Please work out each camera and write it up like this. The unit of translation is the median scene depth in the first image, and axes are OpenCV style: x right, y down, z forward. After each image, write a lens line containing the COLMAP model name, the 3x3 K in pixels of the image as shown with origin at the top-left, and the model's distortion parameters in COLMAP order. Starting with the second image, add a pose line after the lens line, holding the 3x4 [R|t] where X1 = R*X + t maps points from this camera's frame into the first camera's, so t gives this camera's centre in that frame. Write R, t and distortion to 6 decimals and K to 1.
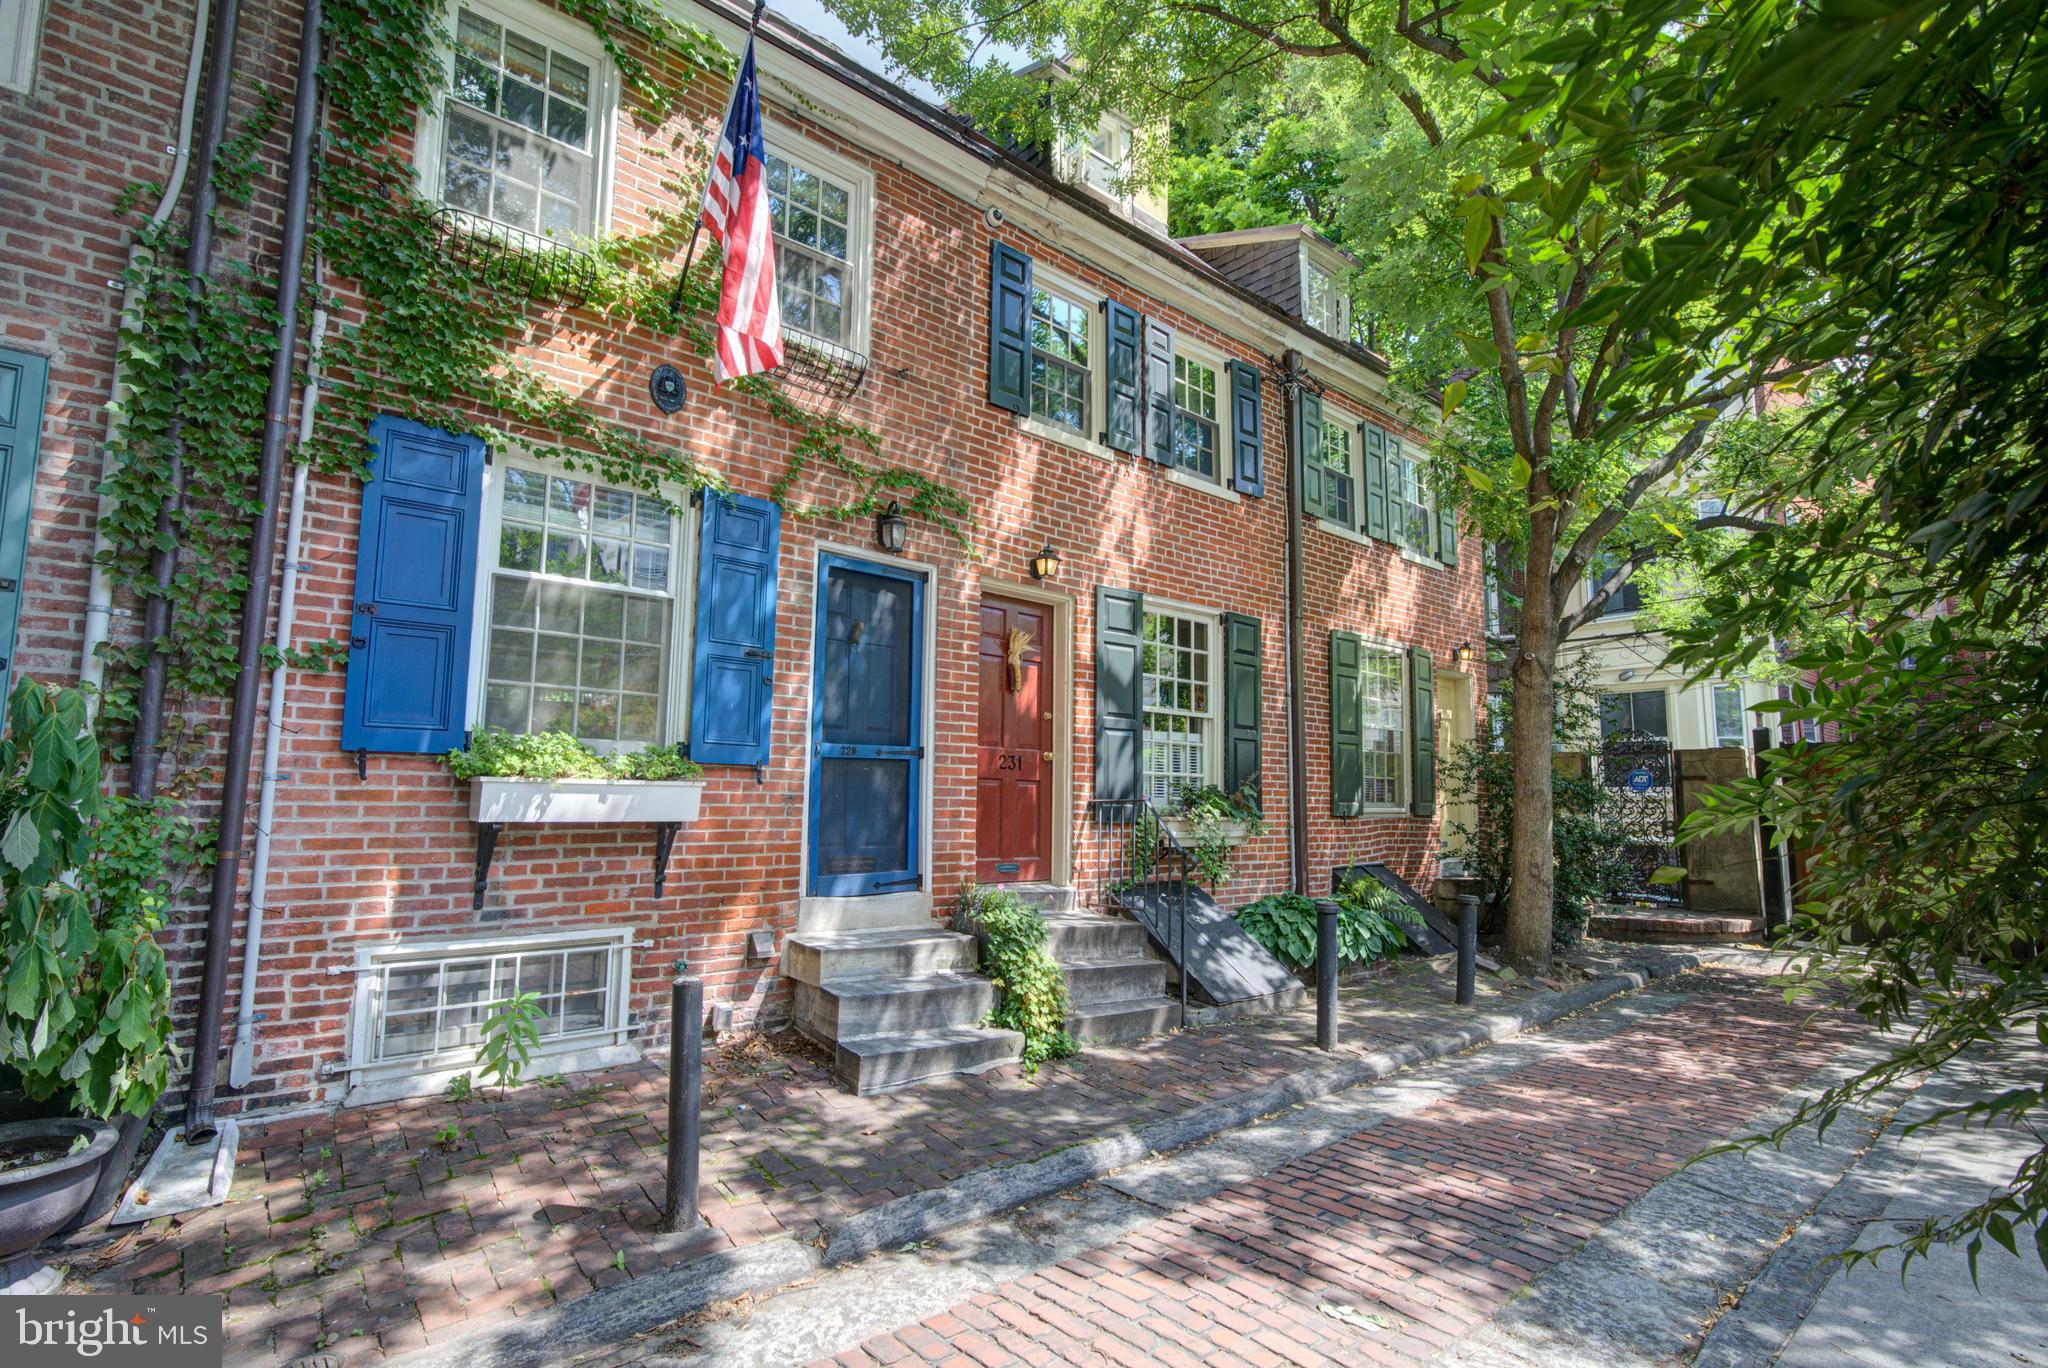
lens RADIAL K [[949.8, 0, 1016.8], [0, 949.8, 699.6], [0, 0, 1]] dist [0.002154, 0.001420]
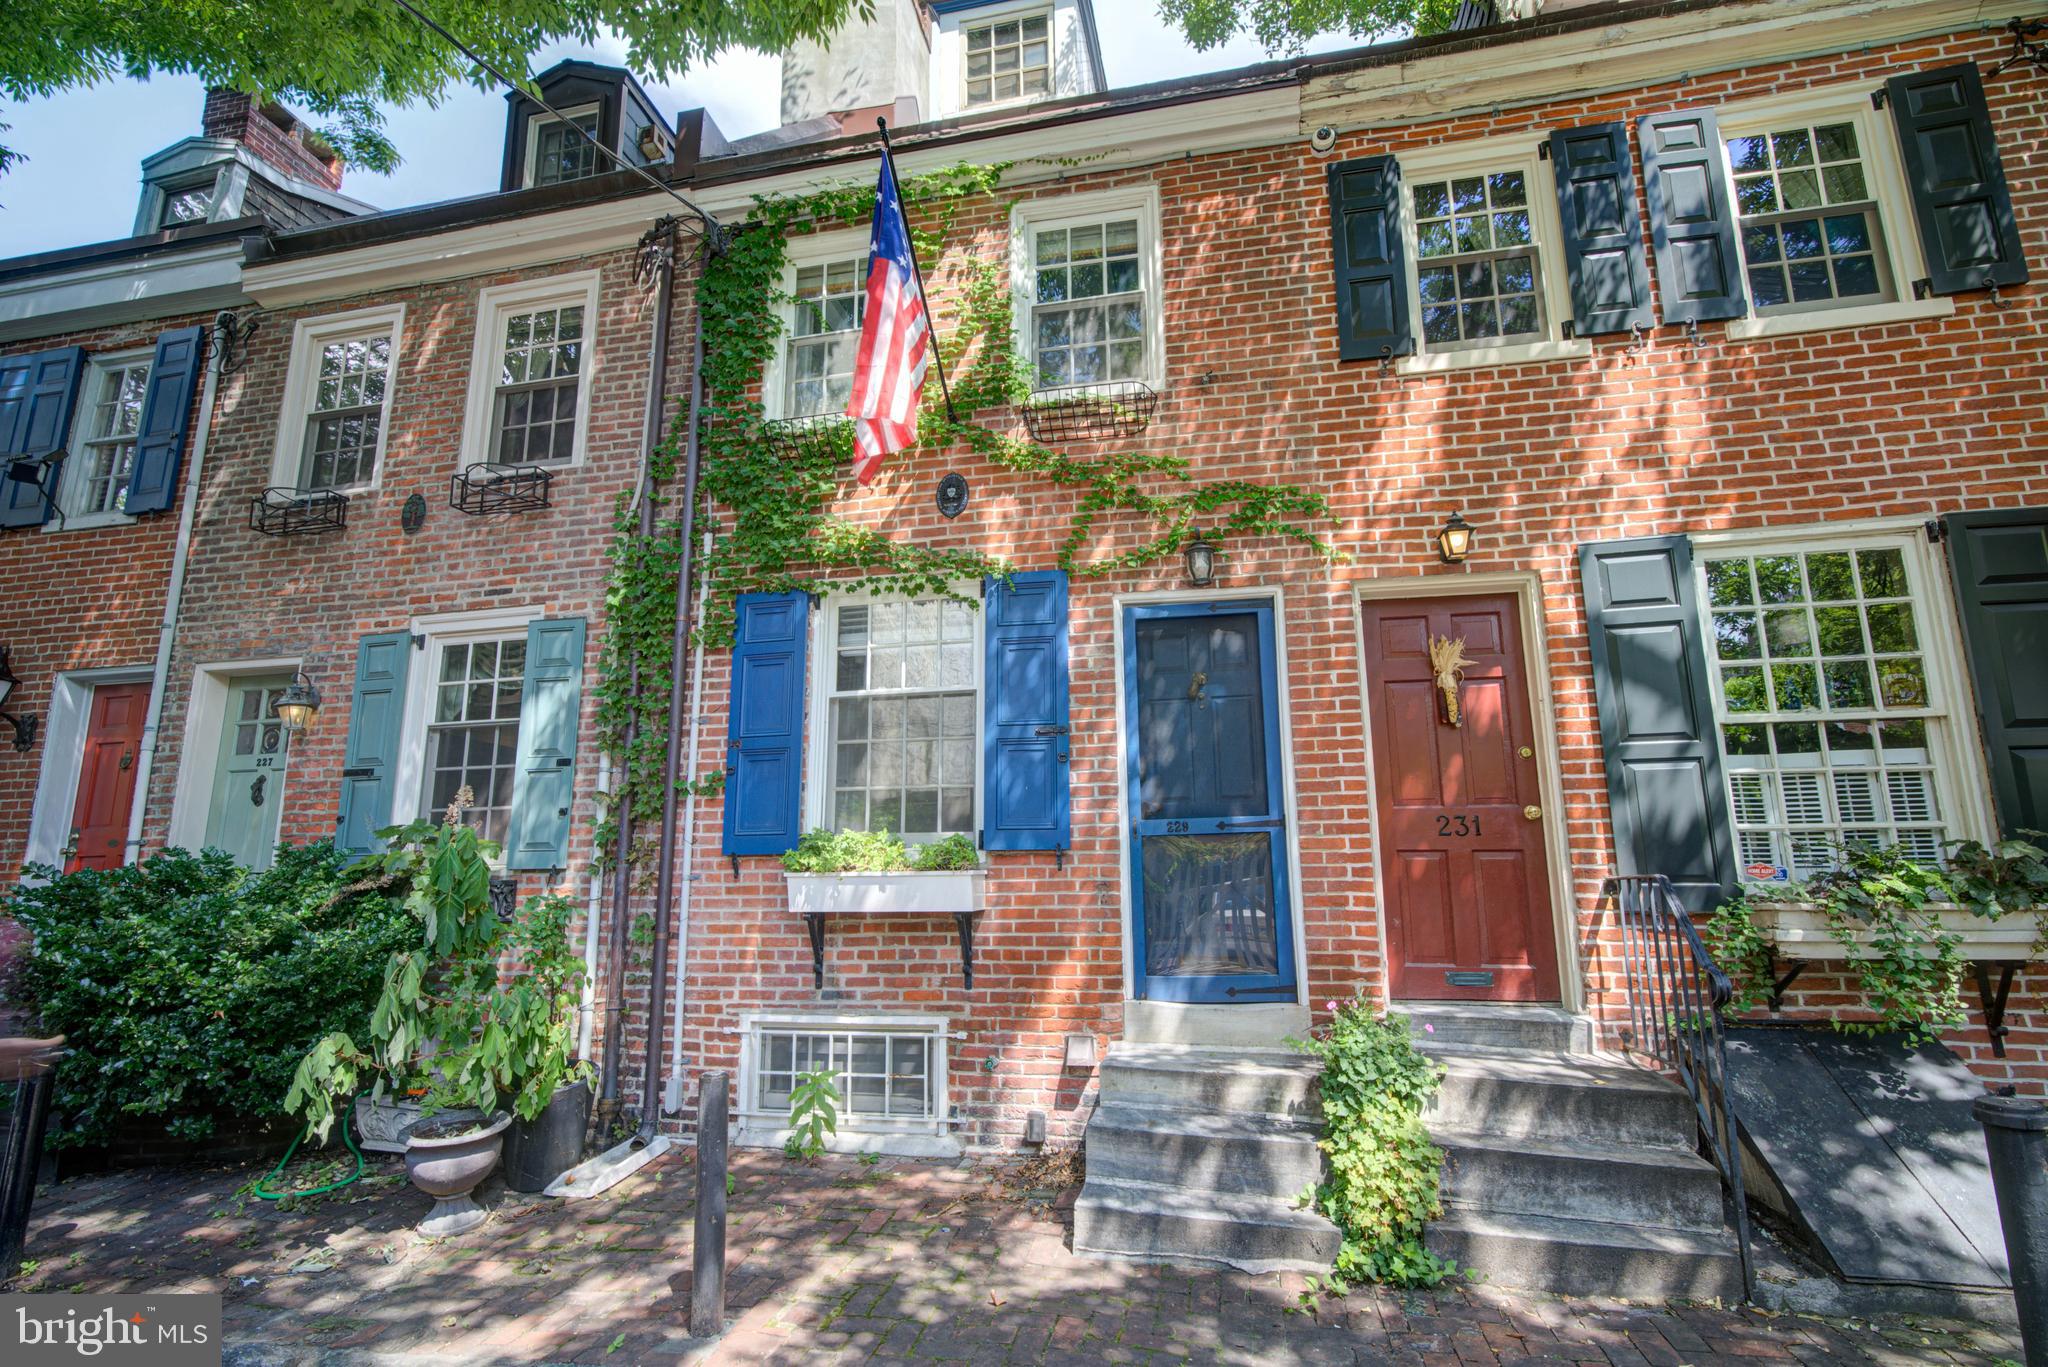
lens RADIAL K [[989.2, 0, 1022.8], [0, 989.2, 693.7], [0, 0, 1]] dist [0.002622, 0.000520]
pose [[0.615625, -0.173279, -0.768753, 0.514273], [0.099276, 0.984807, -0.142477, 0.057737], [0.781761, 0.011393, 0.623474, 0.398865]]
